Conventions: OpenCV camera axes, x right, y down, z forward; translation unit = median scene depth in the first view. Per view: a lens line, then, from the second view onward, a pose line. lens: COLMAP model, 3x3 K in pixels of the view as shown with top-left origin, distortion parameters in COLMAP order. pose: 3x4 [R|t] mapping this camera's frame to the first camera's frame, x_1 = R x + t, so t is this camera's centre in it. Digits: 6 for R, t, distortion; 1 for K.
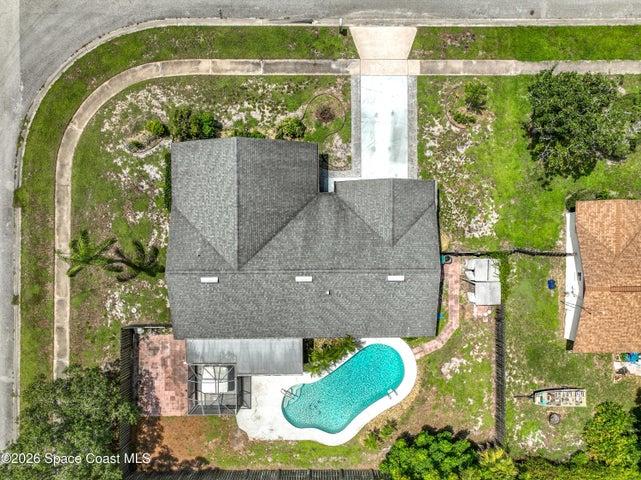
lens RADIAL K [[465.8, 0, 320.5], [0, 465.8, 240.0], [0, 0, 1]] dist [0.005669, 0.005656]
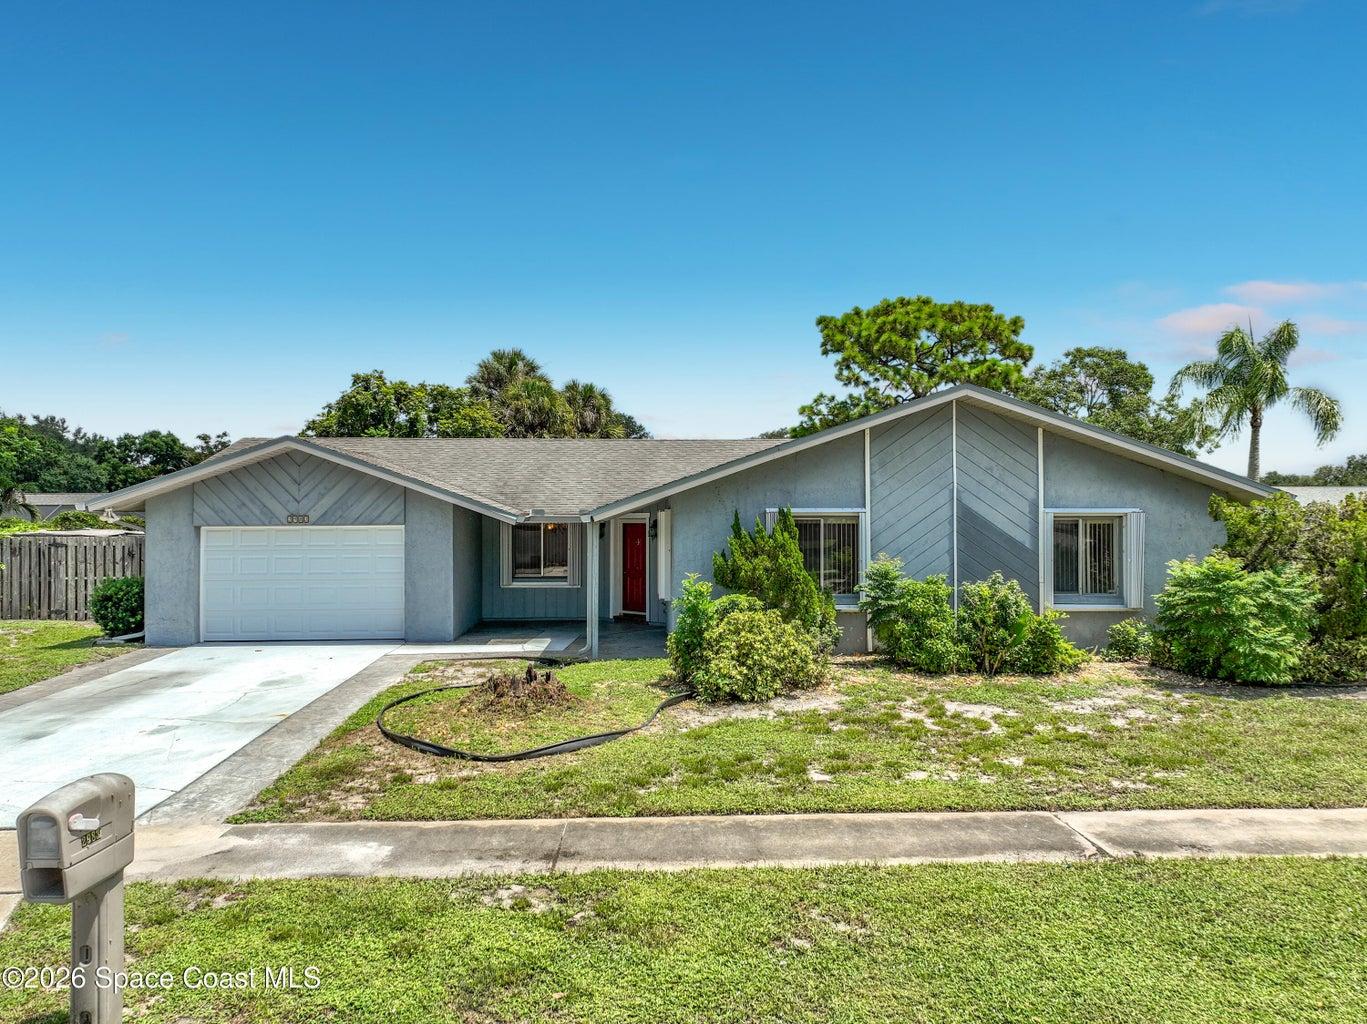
lens RADIAL K [[993.3, 0, 683.5], [0, 993.3, 512.0], [0, 0, 1]] dist [0.005669, 0.005656]
pose [[-0.999152, 0.001708, -0.041141, -0.029491], [-0.041158, -0.011074, 0.999091, -0.580041], [0.001251, 0.999937, 0.011135, 0.926038]]
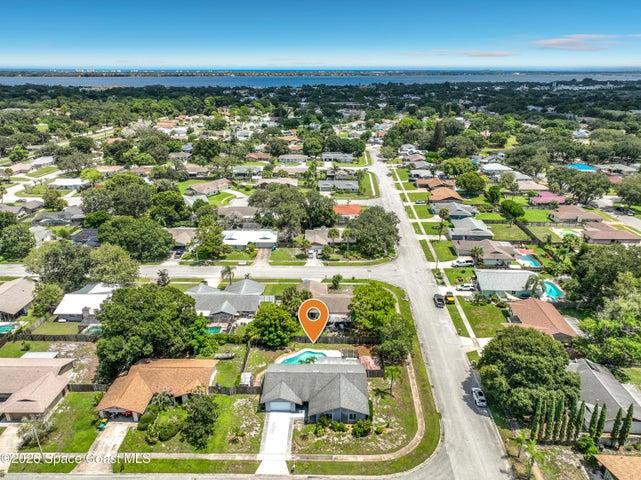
lens RADIAL K [[465.8, 0, 320.5], [0, 465.8, 240.0], [0, 0, 1]] dist [0.005669, 0.005656]
pose [[-0.999626, -0.009405, 0.025678, -0.112598], [0.027320, -0.384374, 0.922773, -1.902652], [0.001192, 0.923130, 0.384487, -0.681833]]
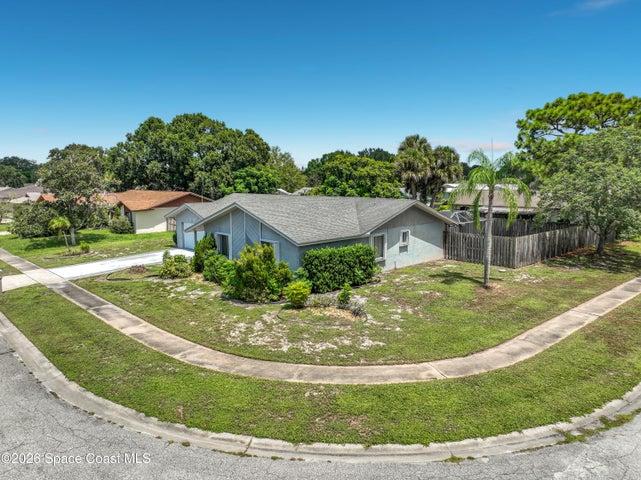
lens RADIAL K [[464.0, 0, 320.5], [0, 464.0, 240.0], [0, 0, 1]] dist [0.004465, 0.001527]
pose [[-0.690379, -0.096749, 0.716950, -0.721439], [0.723183, -0.119116, 0.680307, -0.553614], [0.019581, 0.988155, 0.152202, 0.833531]]
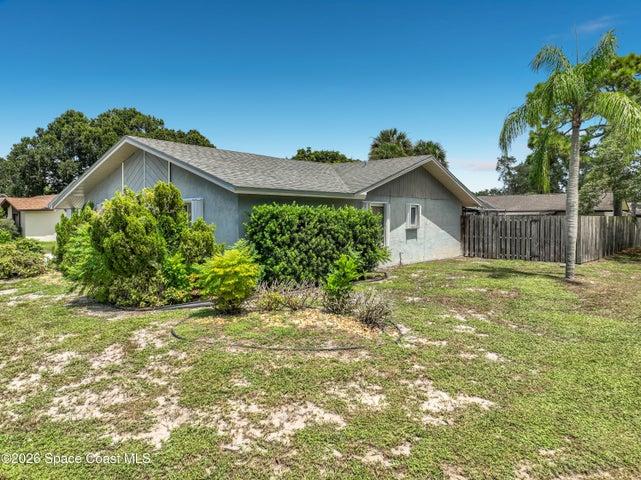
lens RADIAL K [[465.8, 0, 320.5], [0, 465.8, 240.0], [0, 0, 1]] dist [0.005669, 0.005656]
pose [[-0.754175, -0.038718, 0.655531, -0.514590], [0.656537, -0.064786, 0.751507, -0.362544], [0.013372, 0.997148, 0.074279, 0.936514]]
